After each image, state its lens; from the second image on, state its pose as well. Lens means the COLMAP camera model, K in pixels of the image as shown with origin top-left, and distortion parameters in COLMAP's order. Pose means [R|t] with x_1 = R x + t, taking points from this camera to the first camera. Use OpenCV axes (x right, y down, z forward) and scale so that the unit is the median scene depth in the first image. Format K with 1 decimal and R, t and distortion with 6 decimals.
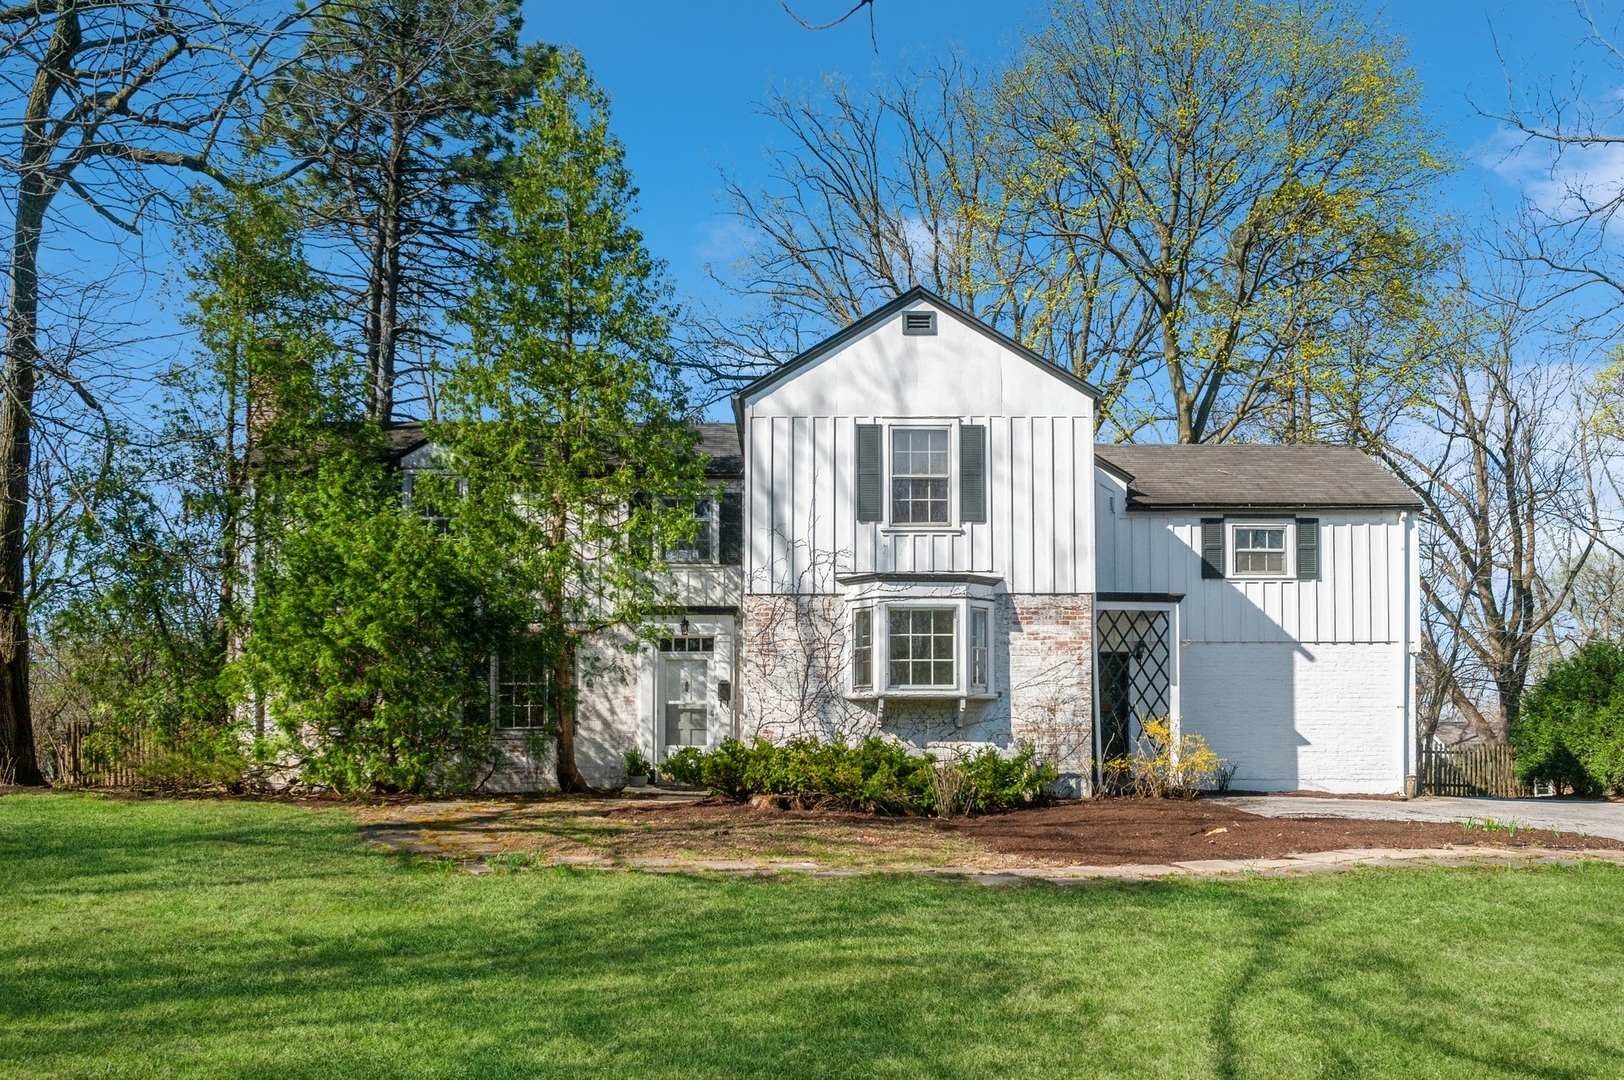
lens RADIAL K [[1452.2, 0, 811.0], [0, 1452.2, 554.6], [0, 0, 1]] dist [0.016947, -0.000134]
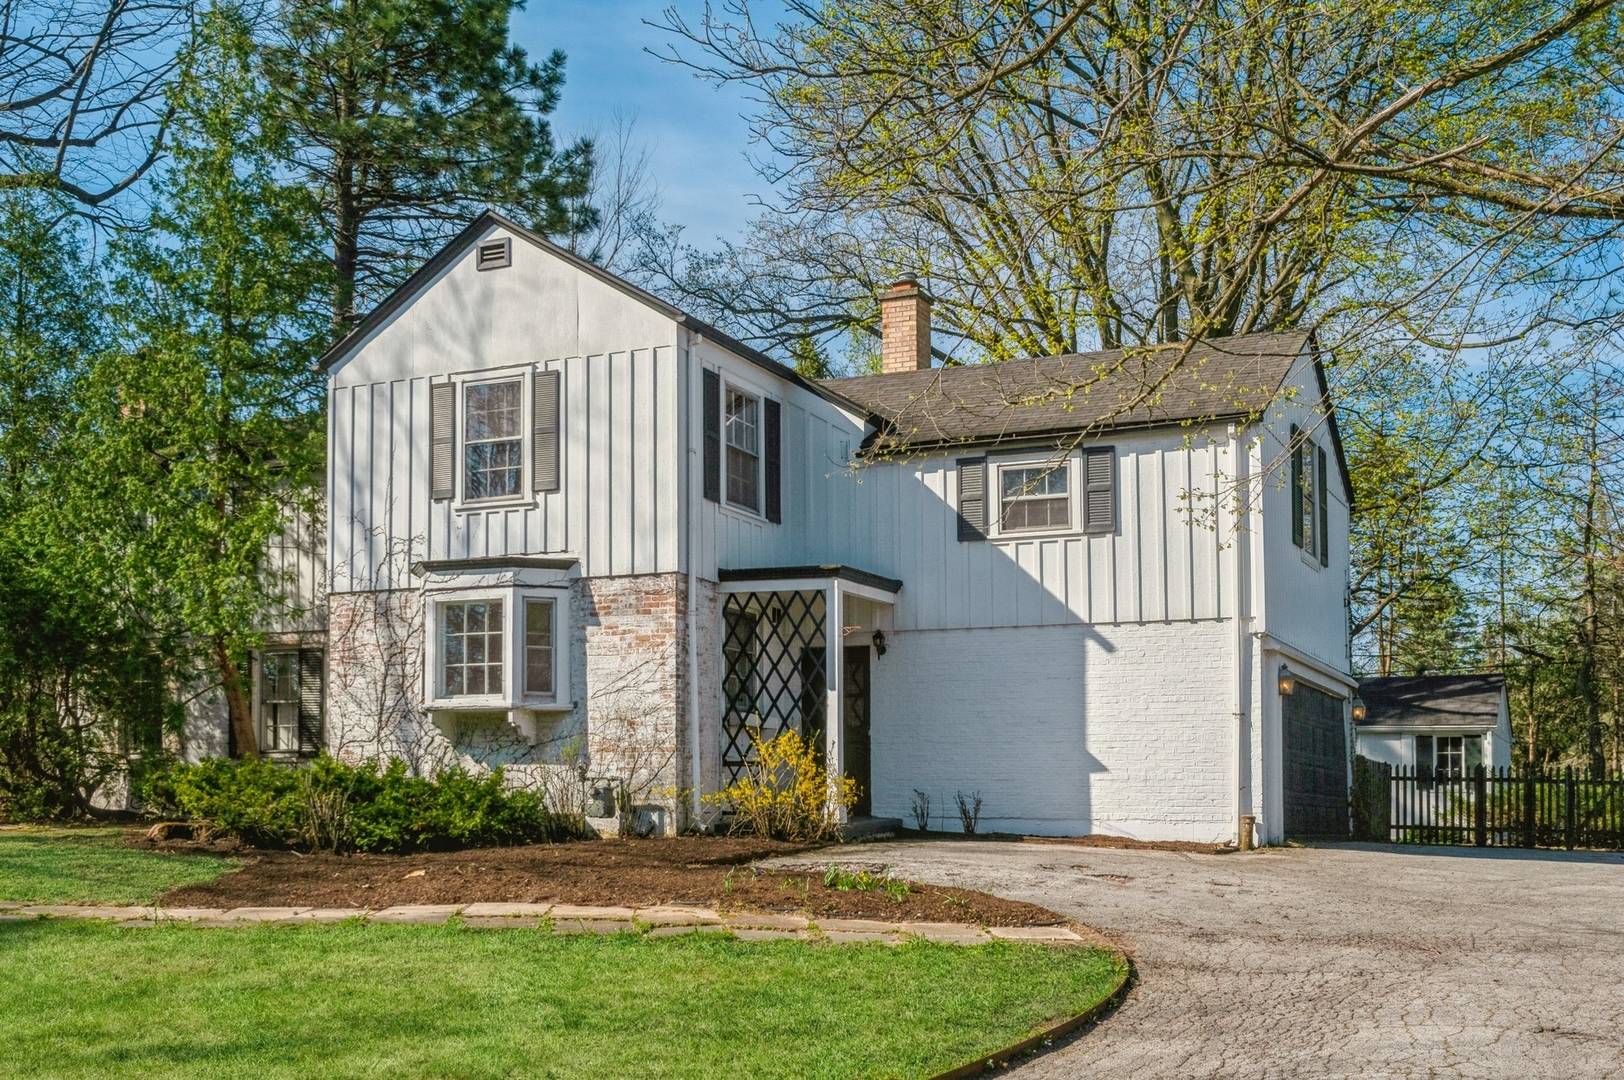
lens RADIAL K [[1791.7, 0, 812.1], [0, 1791.7, 531.9], [0, 0, 1]] dist [-0.011100, 0.000000]
pose [[0.870603, -0.061855, -0.488083, 0.723316], [0.057767, 0.998055, -0.023443, 0.031867], [0.488584, -0.007785, 0.872482, 0.205102]]
